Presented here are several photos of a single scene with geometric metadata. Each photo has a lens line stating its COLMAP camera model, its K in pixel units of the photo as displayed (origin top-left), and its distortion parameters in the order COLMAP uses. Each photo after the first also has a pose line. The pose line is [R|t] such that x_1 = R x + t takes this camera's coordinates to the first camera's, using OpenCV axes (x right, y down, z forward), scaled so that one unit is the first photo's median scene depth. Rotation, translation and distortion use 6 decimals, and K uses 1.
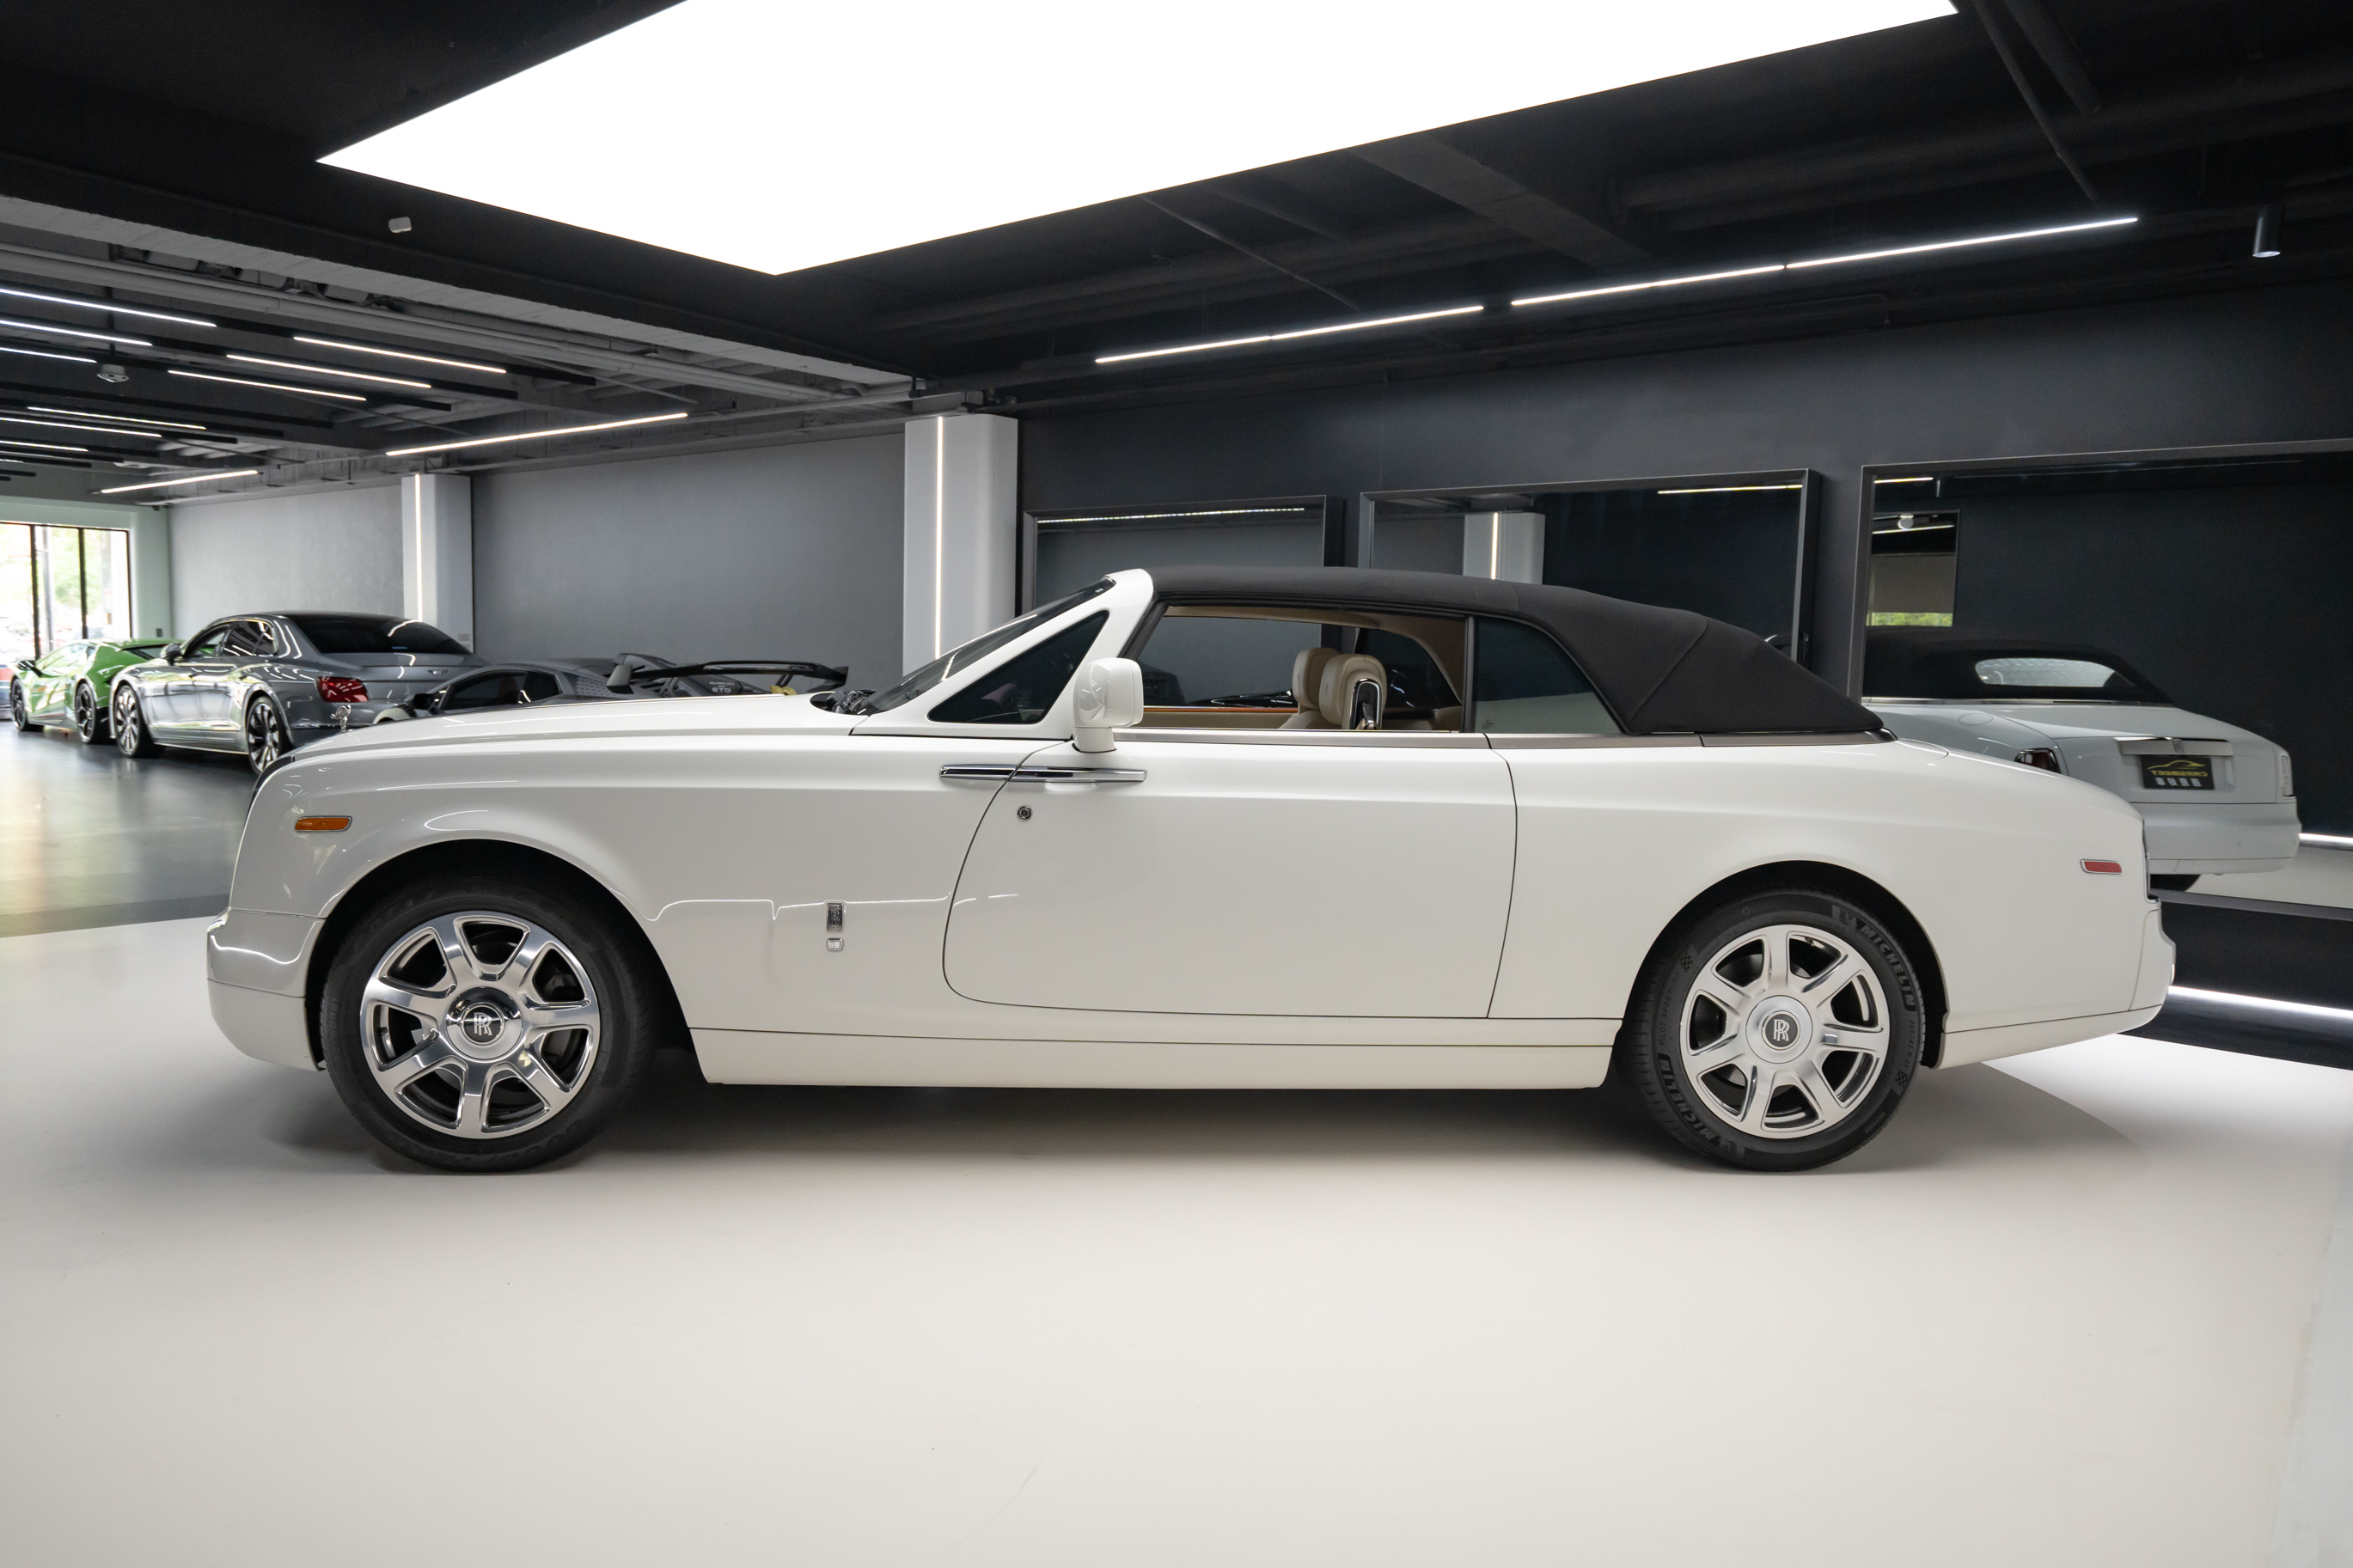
lens RADIAL K [[1556.7, 0, 1176.5], [0, 1556.7, 784.0], [0, 0, 1]] dist [0.001693, 0.000446]
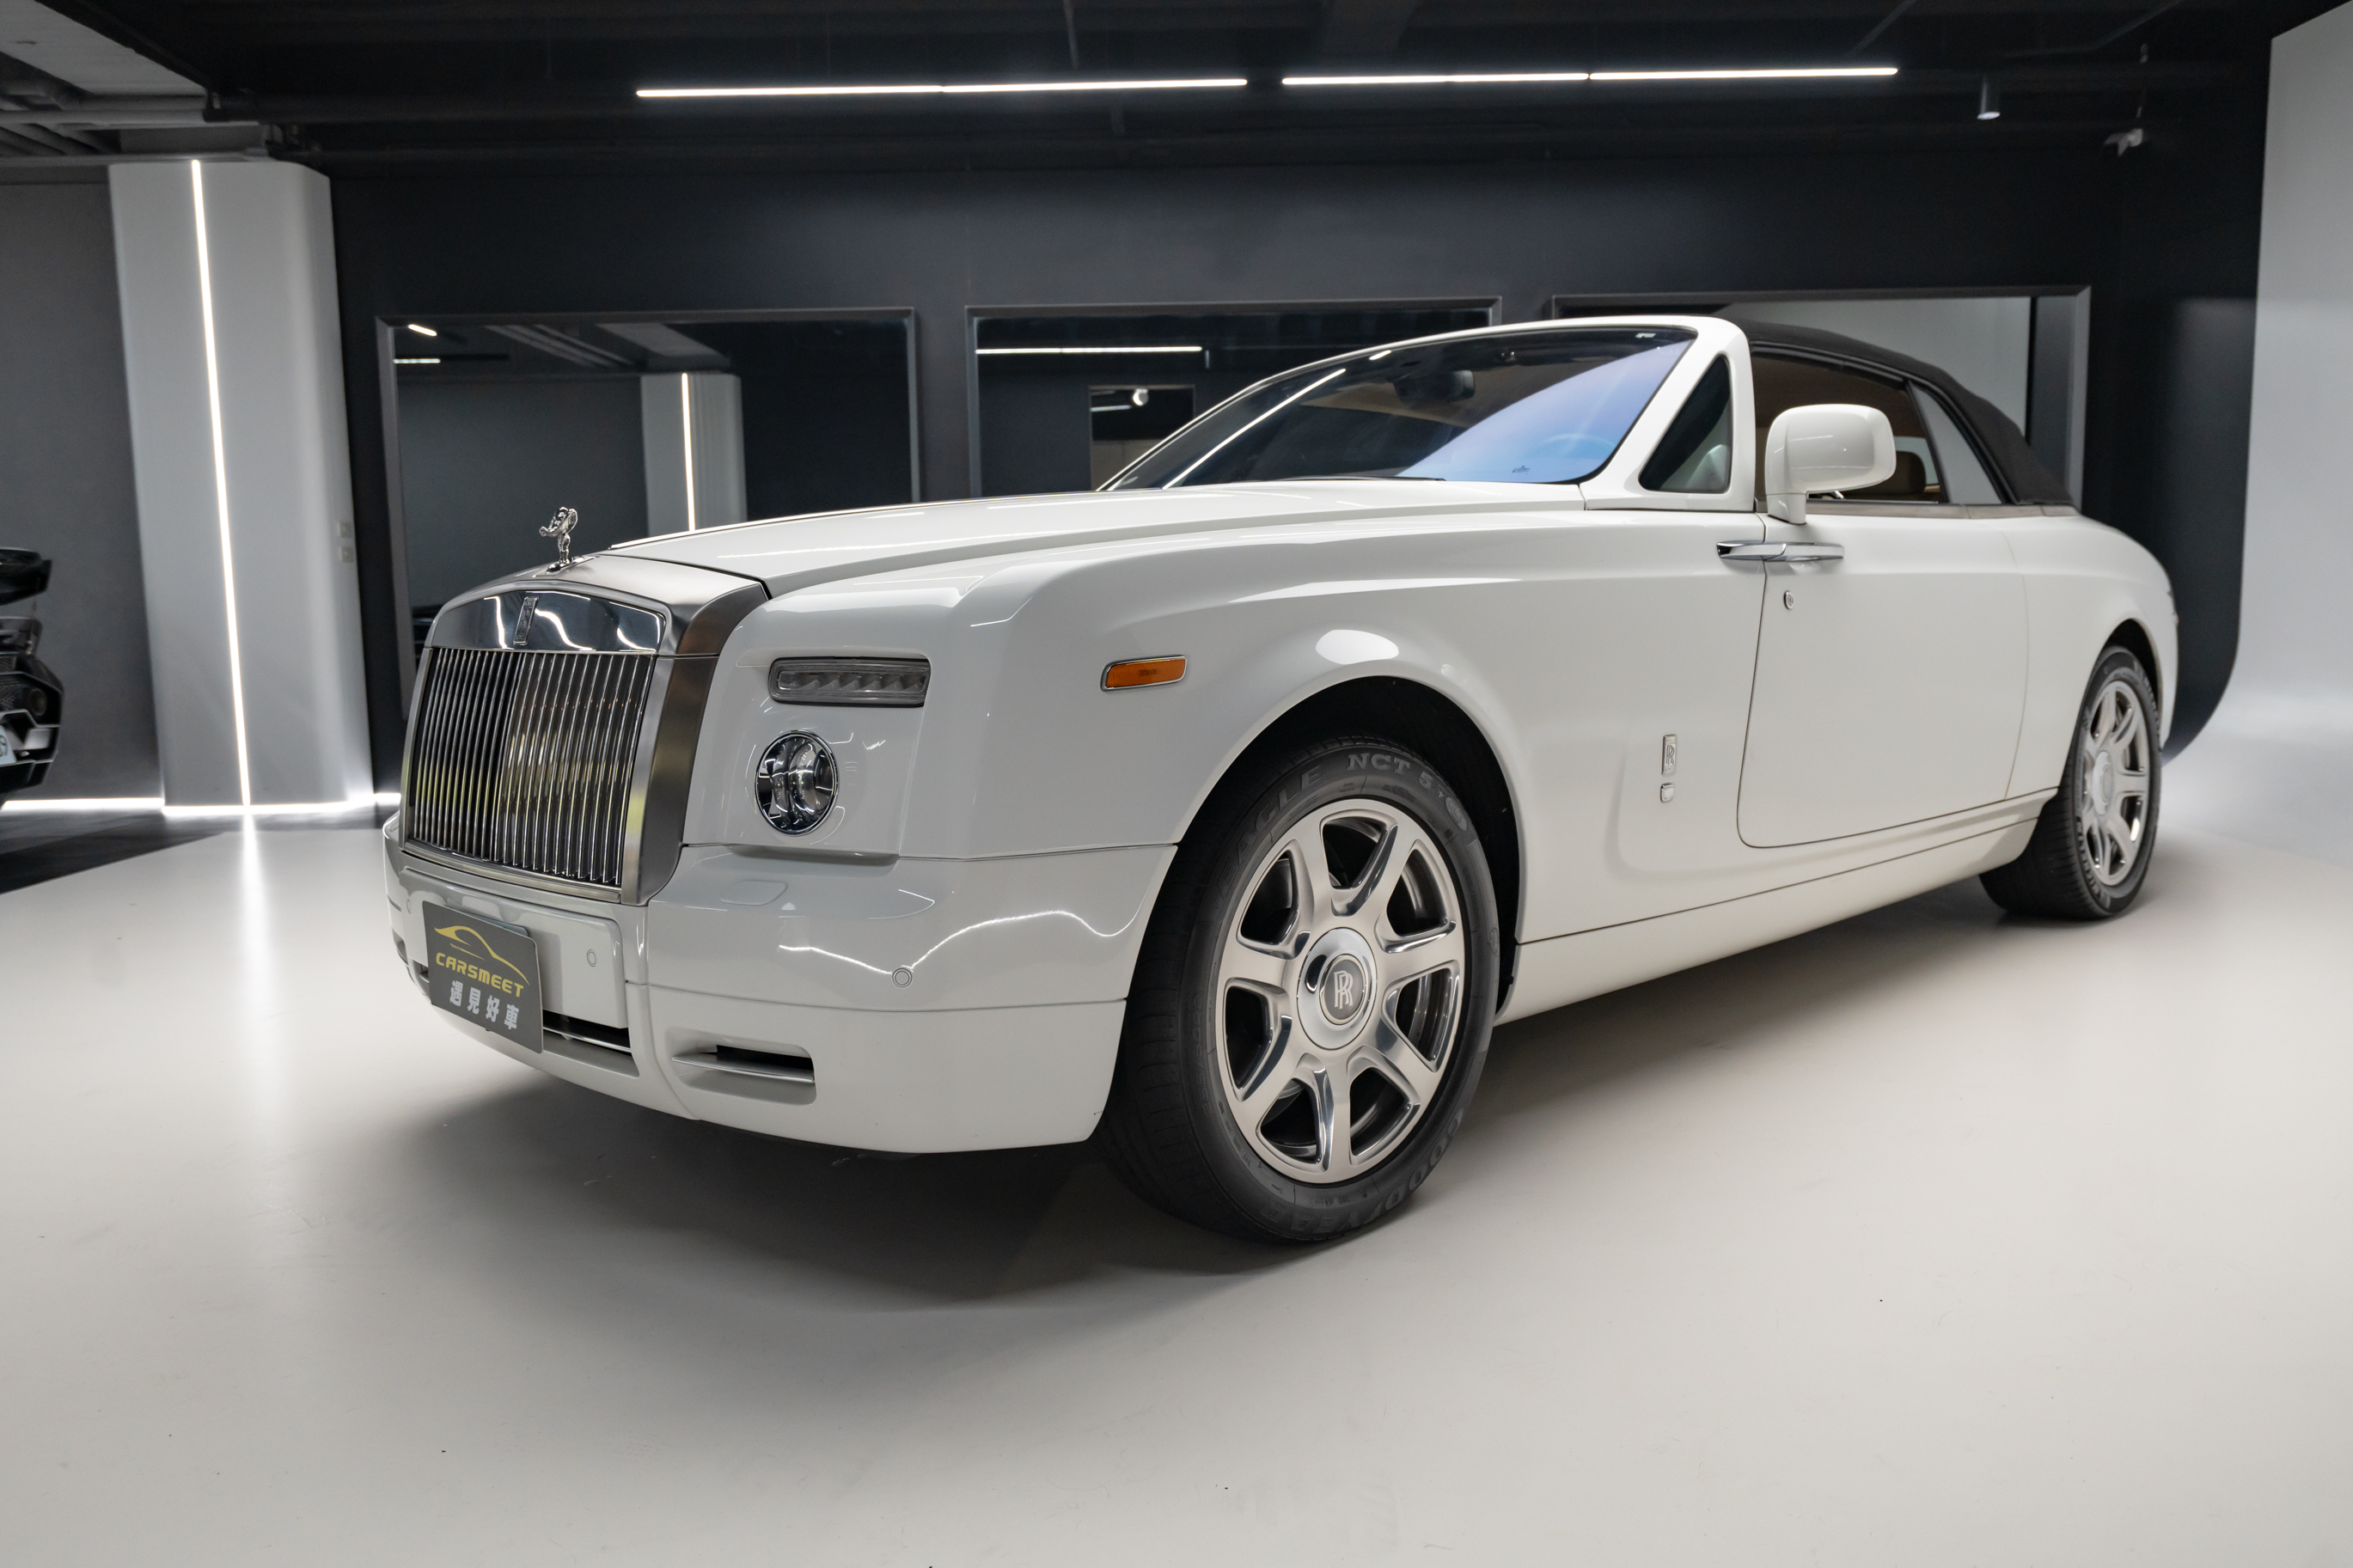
lens RADIAL K [[1797.1, 0, 1176.5], [0, 1797.1, 784.0], [0, 0, 1]] dist [0.038829, -0.069978]
pose [[0.754480, -0.110597, 0.646938, -0.693470], [0.096176, 0.993690, 0.057712, 0.021202], [-0.649238, 0.018677, 0.760356, 0.375762]]
